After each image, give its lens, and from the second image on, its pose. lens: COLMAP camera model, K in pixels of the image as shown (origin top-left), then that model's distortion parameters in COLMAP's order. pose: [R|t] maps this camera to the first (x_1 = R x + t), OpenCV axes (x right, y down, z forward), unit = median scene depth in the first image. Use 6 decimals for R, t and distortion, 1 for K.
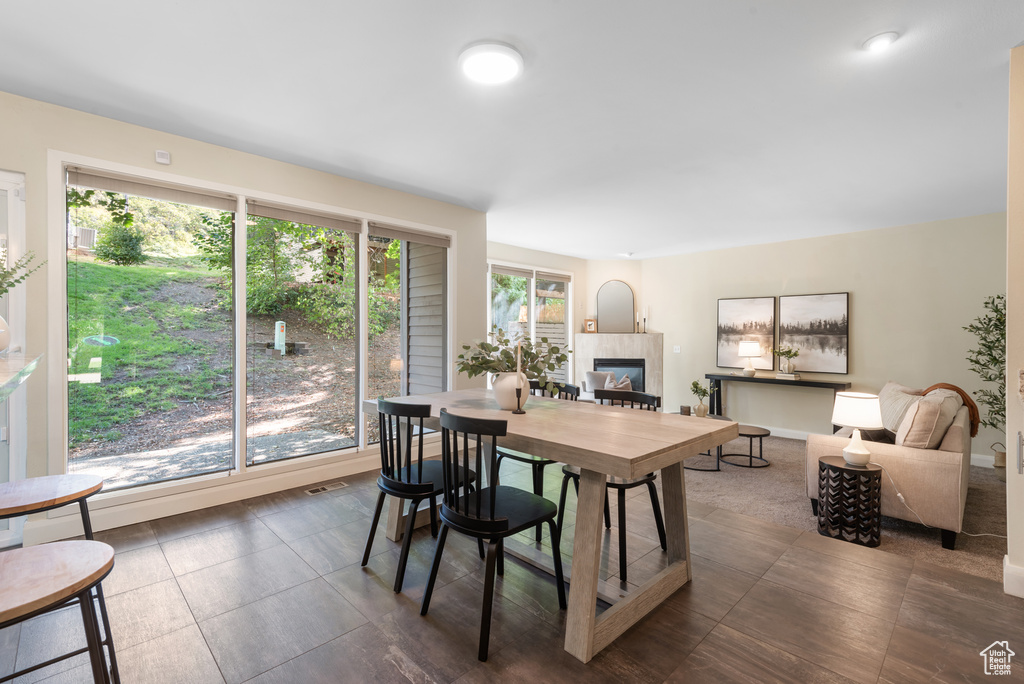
lens RADIAL K [[458.7, 0, 511.7], [0, 458.7, 336.1], [0, 0, 1]] dist [0.031418, -0.014395]
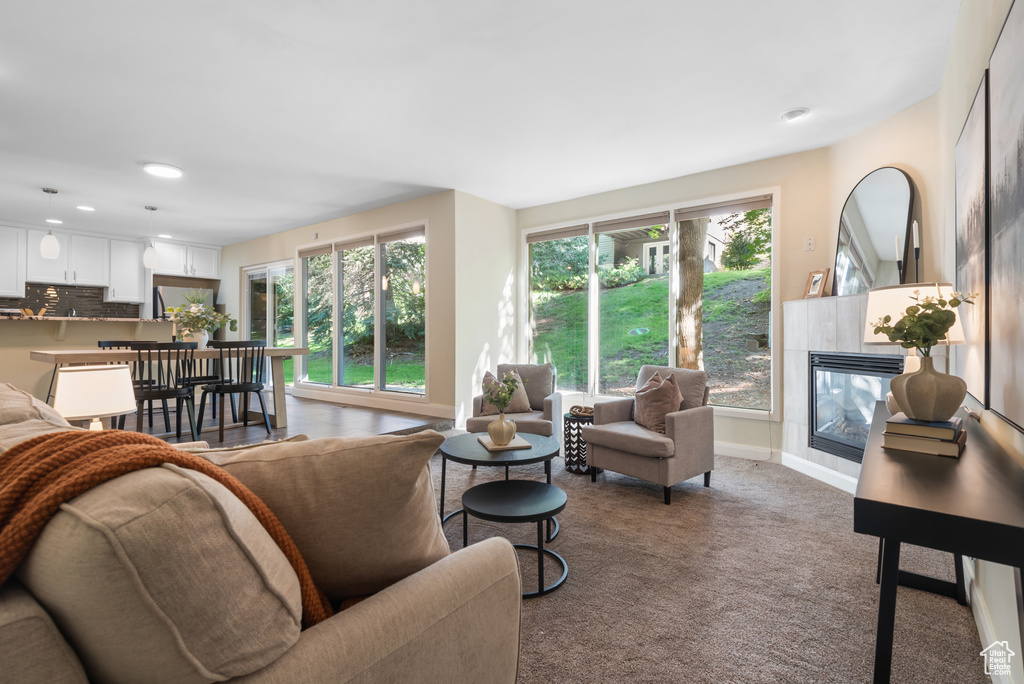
lens RADIAL K [[480.8, 0, 512.0], [0, 480.8, 342.0], [0, 0, 1]] dist [0.020203, -0.000232]
pose [[0.137773, 0.013166, -0.990376, 0.792966], [-0.004321, 0.999910, 0.012692, 0.041875], [0.990454, 0.002530, 0.137817, 0.775339]]
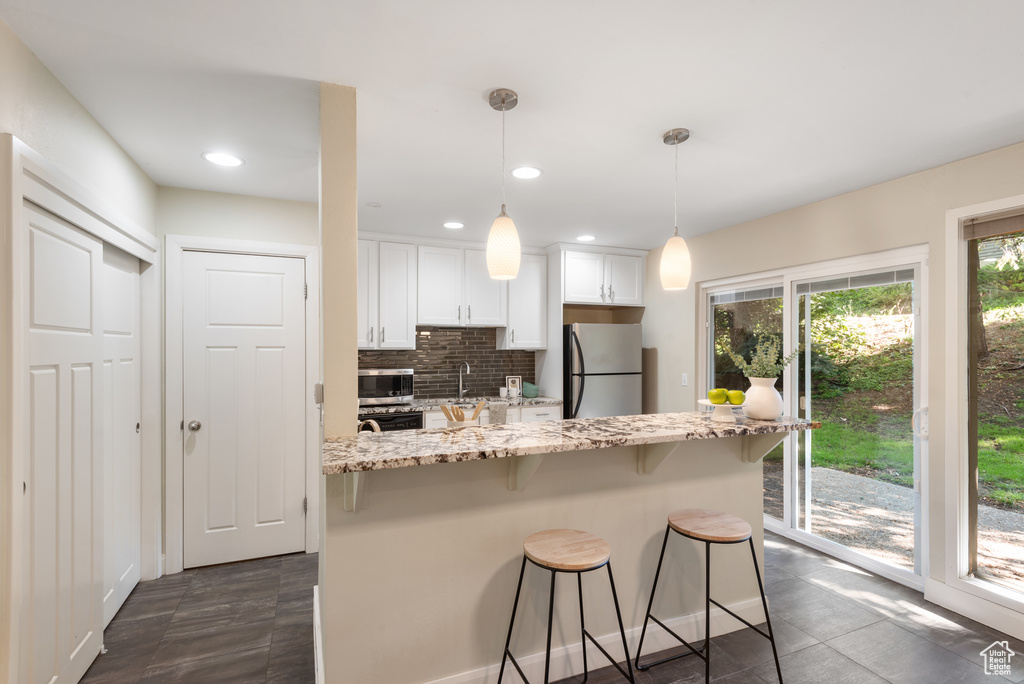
lens RADIAL K [[464.9, 0, 514.7], [0, 464.9, 341.8], [0, 0, 1]] dist [0.037708, -0.020689]
pose [[-0.361172, -0.017495, -0.932335, 0.124620], [-0.005300, 0.999846, -0.016708, -0.040912], [0.932484, -0.001093, -0.361209, 0.218881]]
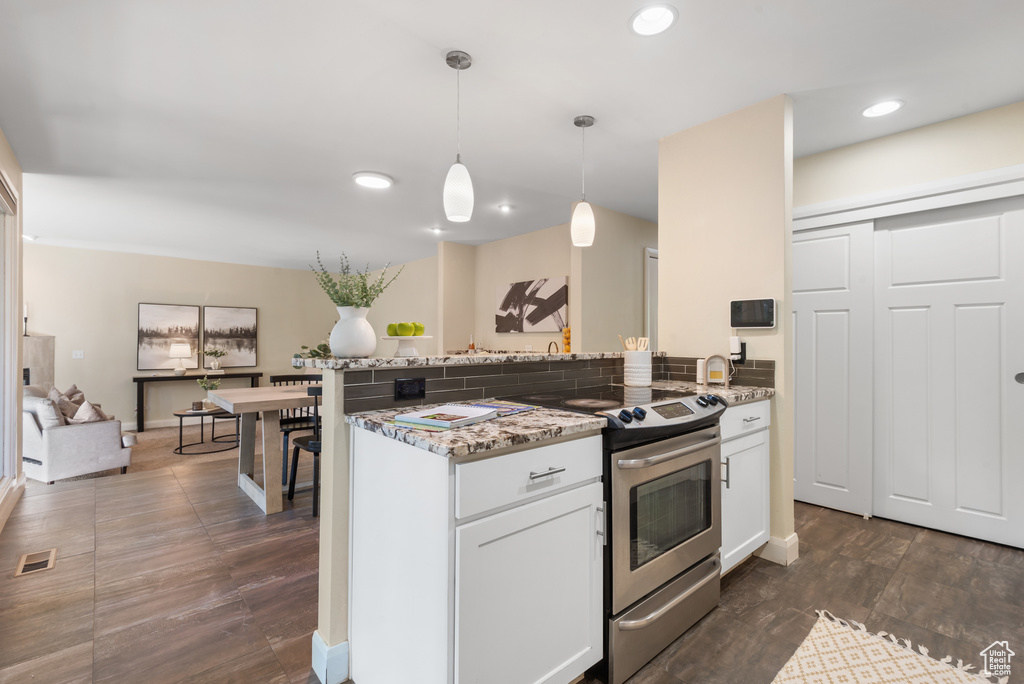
lens RADIAL K [[458.7, 0, 511.7], [0, 458.7, 336.1], [0, 0, 1]] dist [0.031418, -0.014395]
pose [[0.053031, 0.004938, 0.998581, -0.591327], [0.002348, 0.999984, -0.005070, -0.000533], [-0.998590, 0.002613, 0.053018, 0.144645]]
